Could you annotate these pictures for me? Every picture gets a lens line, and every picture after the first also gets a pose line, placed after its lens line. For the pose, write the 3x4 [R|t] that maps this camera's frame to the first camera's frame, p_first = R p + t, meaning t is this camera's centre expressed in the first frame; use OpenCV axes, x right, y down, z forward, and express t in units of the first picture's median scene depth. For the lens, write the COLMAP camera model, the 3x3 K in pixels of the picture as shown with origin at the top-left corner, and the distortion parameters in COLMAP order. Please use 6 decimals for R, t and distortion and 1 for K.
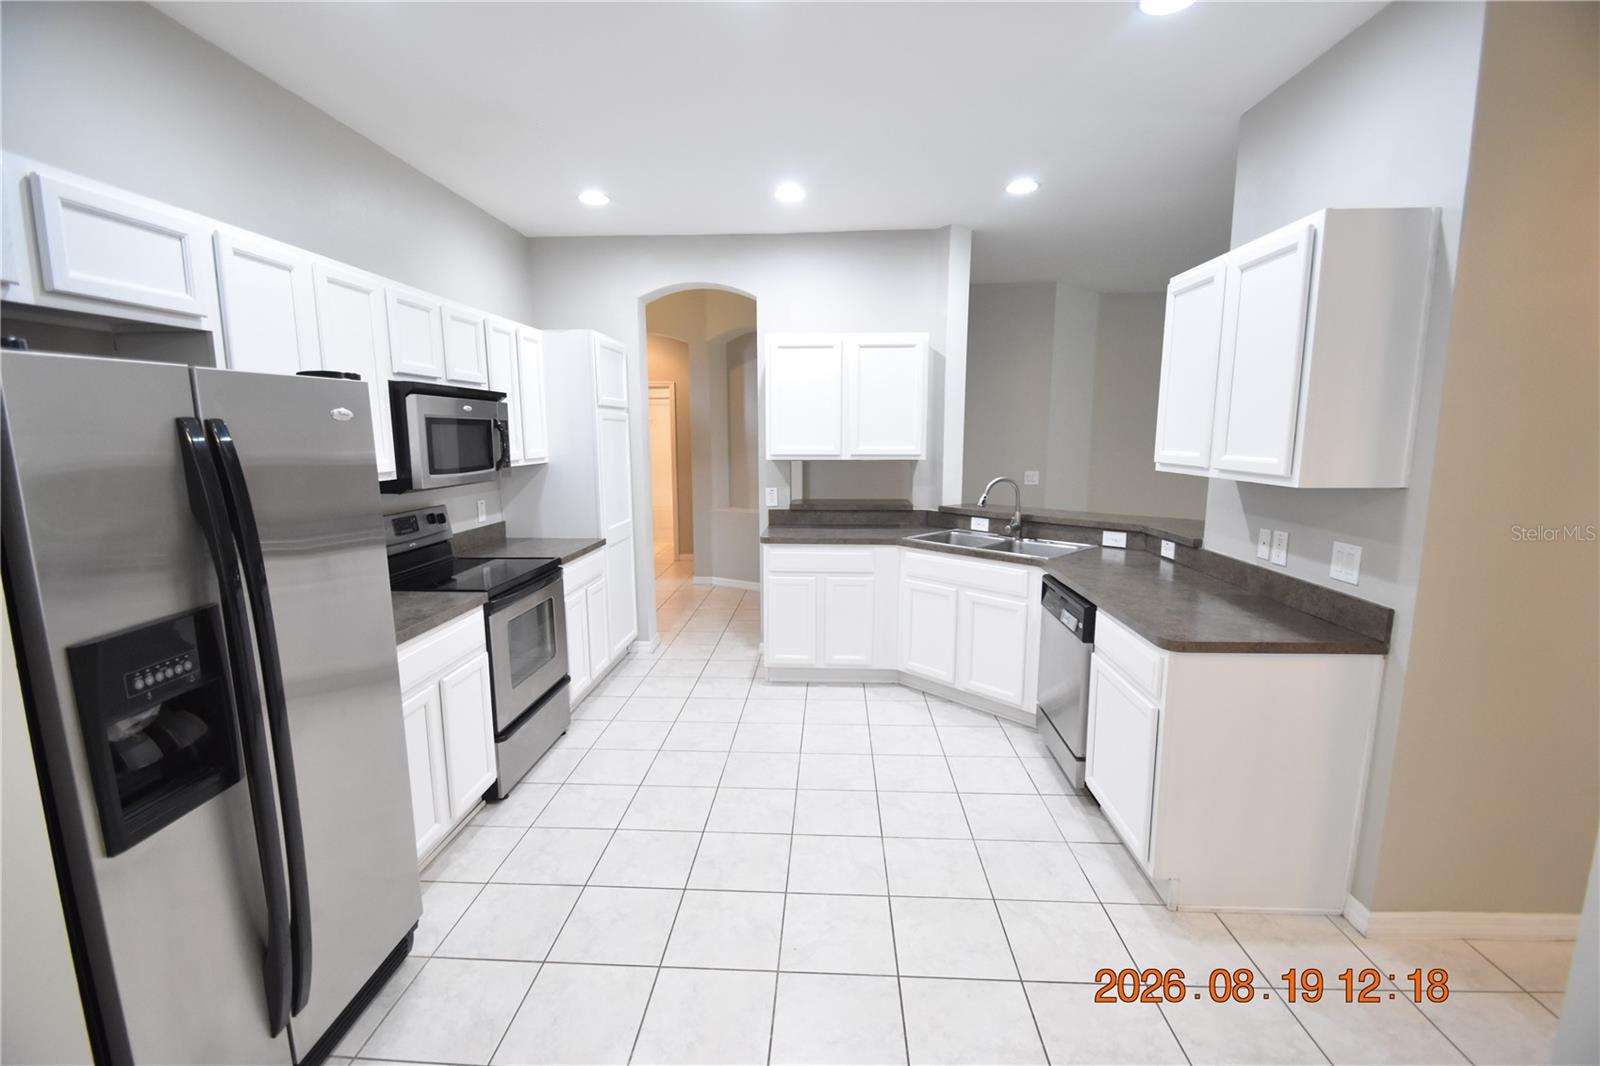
lens RADIAL K [[700.8, 0, 792.3], [0, 700.8, 541.5], [0, 0, 1]] dist [0.008864, -0.011388]
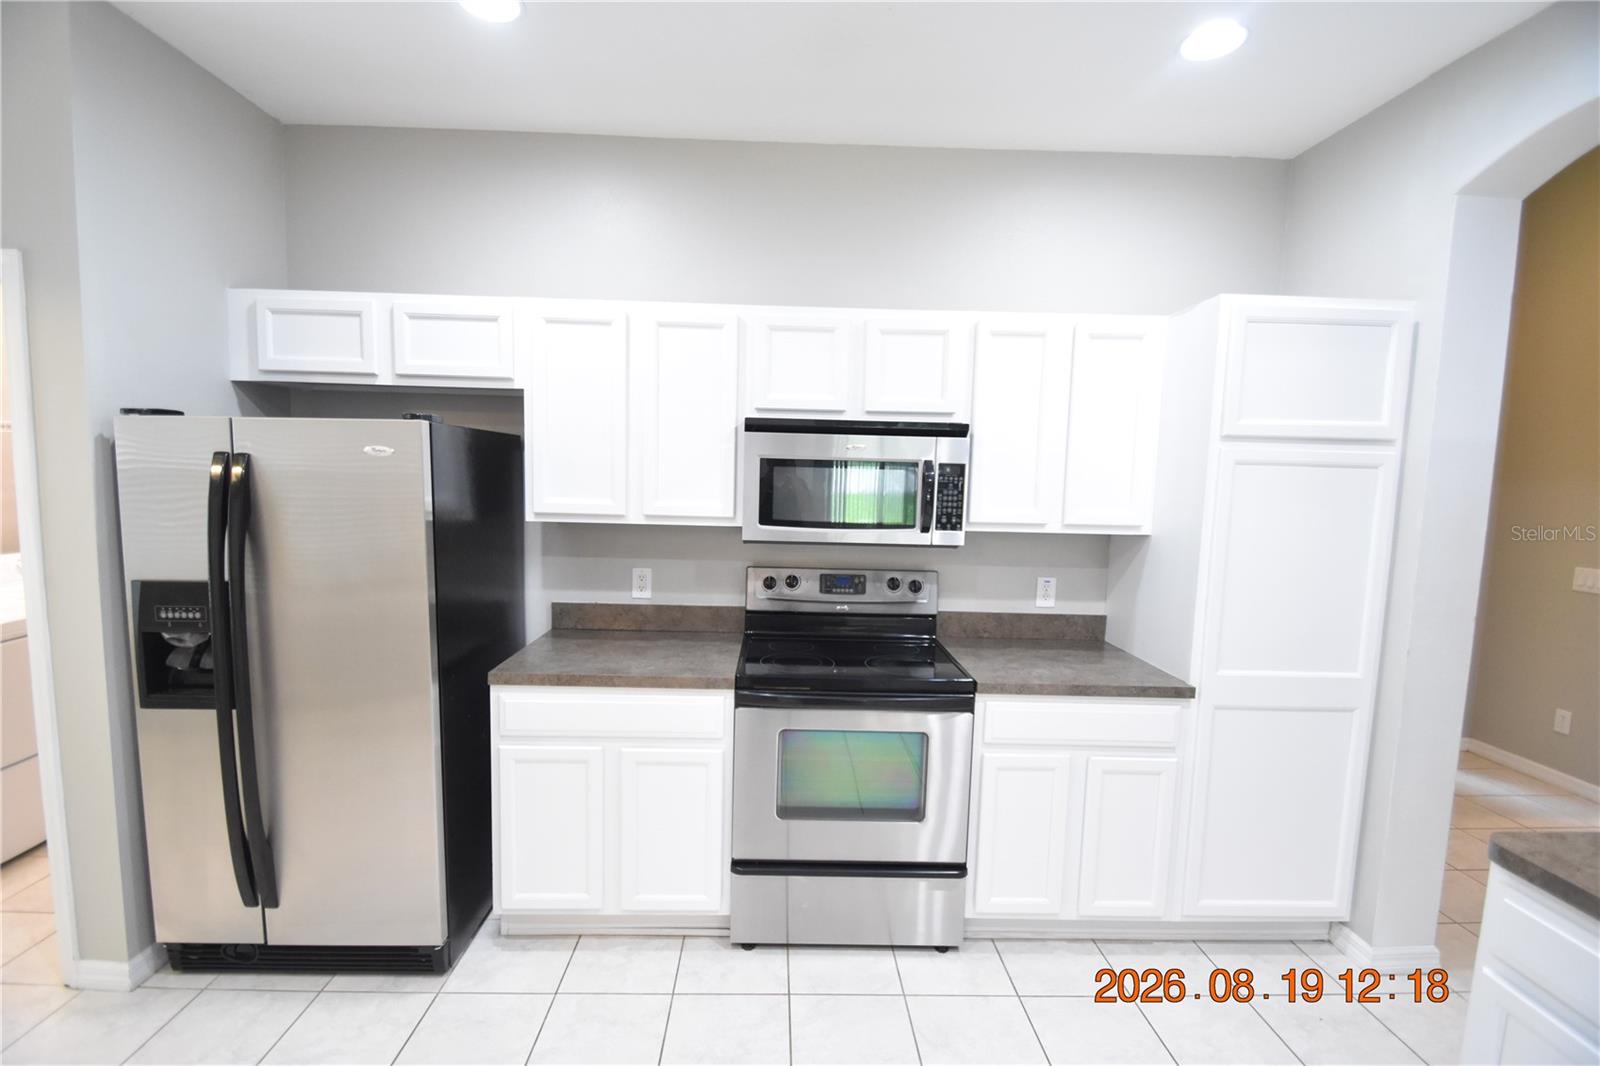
lens RADIAL K [[700.8, 0, 790.6], [0, 700.8, 539.0], [0, 0, 1]] dist [0.008864, -0.011388]
pose [[0.080195, 0.096498, -0.992097, 0.283357], [-0.178070, 0.980679, 0.080993, -0.130721], [0.980744, 0.170168, 0.095829, 0.814306]]
